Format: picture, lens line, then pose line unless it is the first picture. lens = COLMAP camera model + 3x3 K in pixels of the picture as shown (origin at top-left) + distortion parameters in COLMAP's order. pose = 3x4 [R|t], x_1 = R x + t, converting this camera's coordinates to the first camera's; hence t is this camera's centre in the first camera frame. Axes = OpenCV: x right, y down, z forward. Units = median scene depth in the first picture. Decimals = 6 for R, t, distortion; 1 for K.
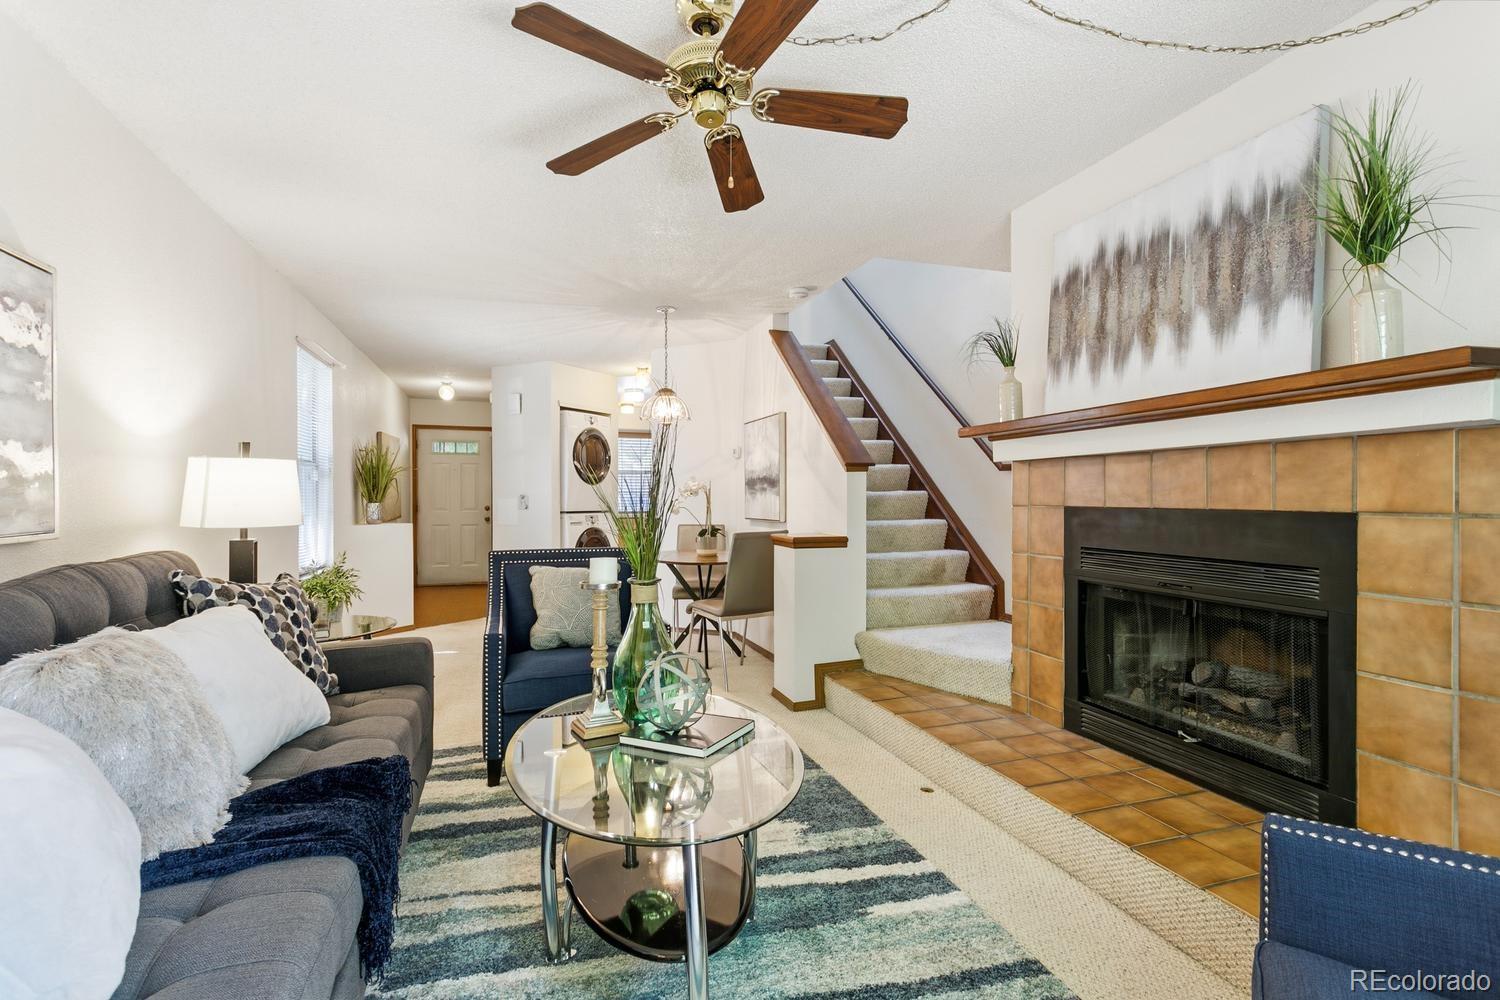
lens RADIAL K [[707.7, 0, 751.7], [0, 707.7, 504.8], [0, 0, 1]] dist [-0.000173, 0.000128]
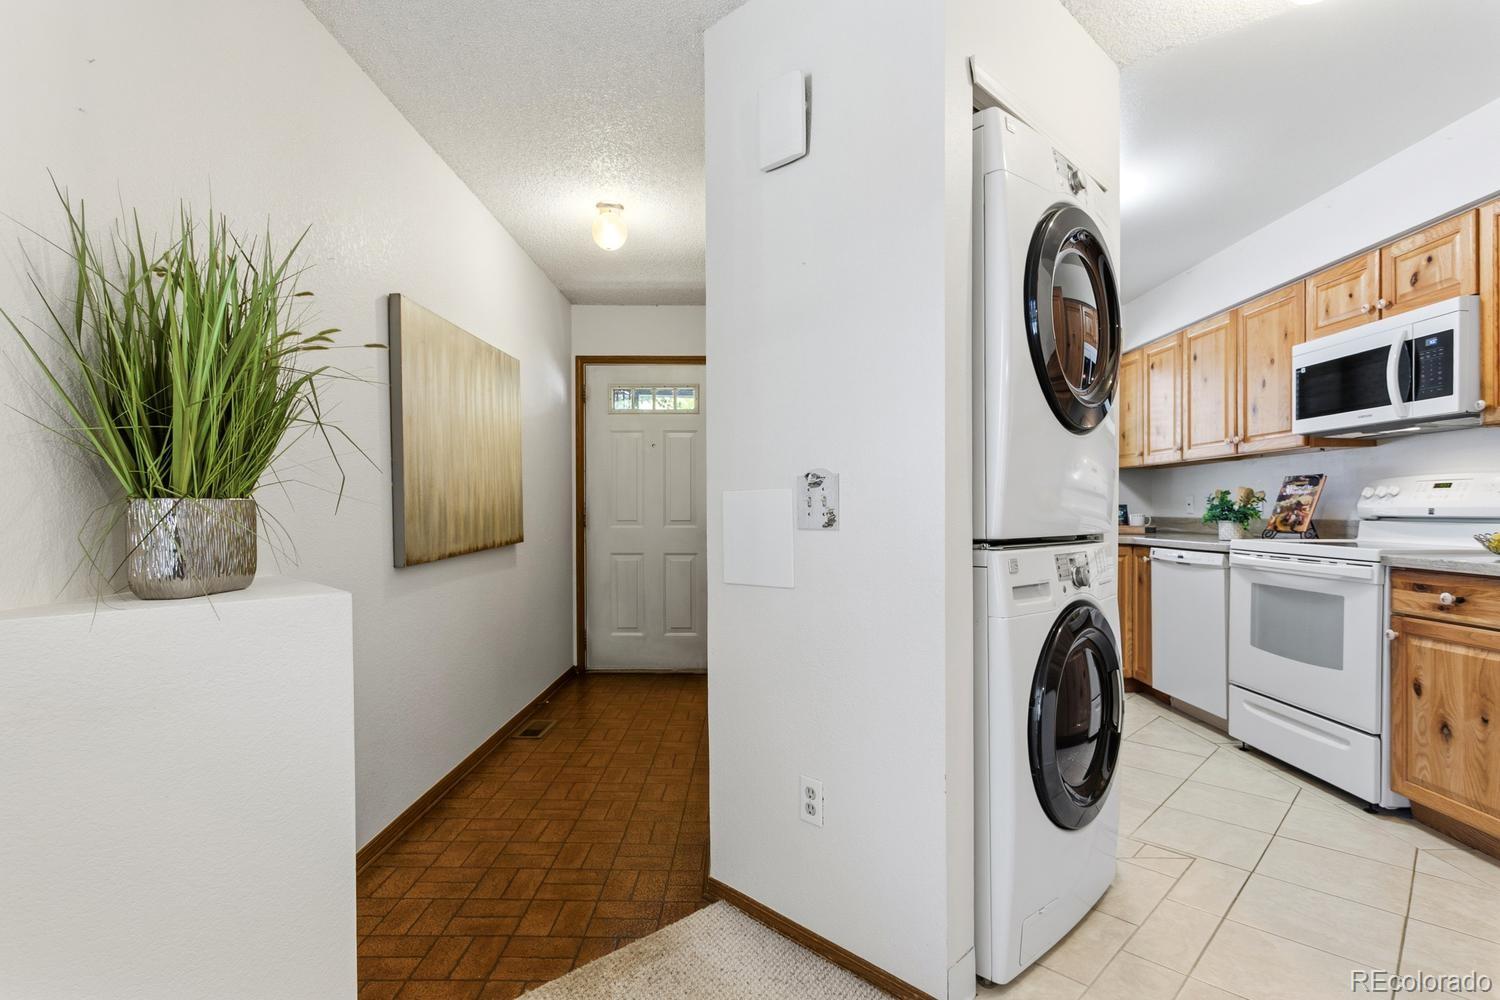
lens RADIAL K [[709.4, 0, 757.4], [0, 709.4, 519.3], [0, 0, 1]] dist [0.001075, 0.000221]
pose [[0.948876, 0.005115, -0.315609, -0.687279], [-0.003498, 0.999978, 0.005690, 0.005038], [0.315631, -0.004295, 0.948872, 1.987466]]
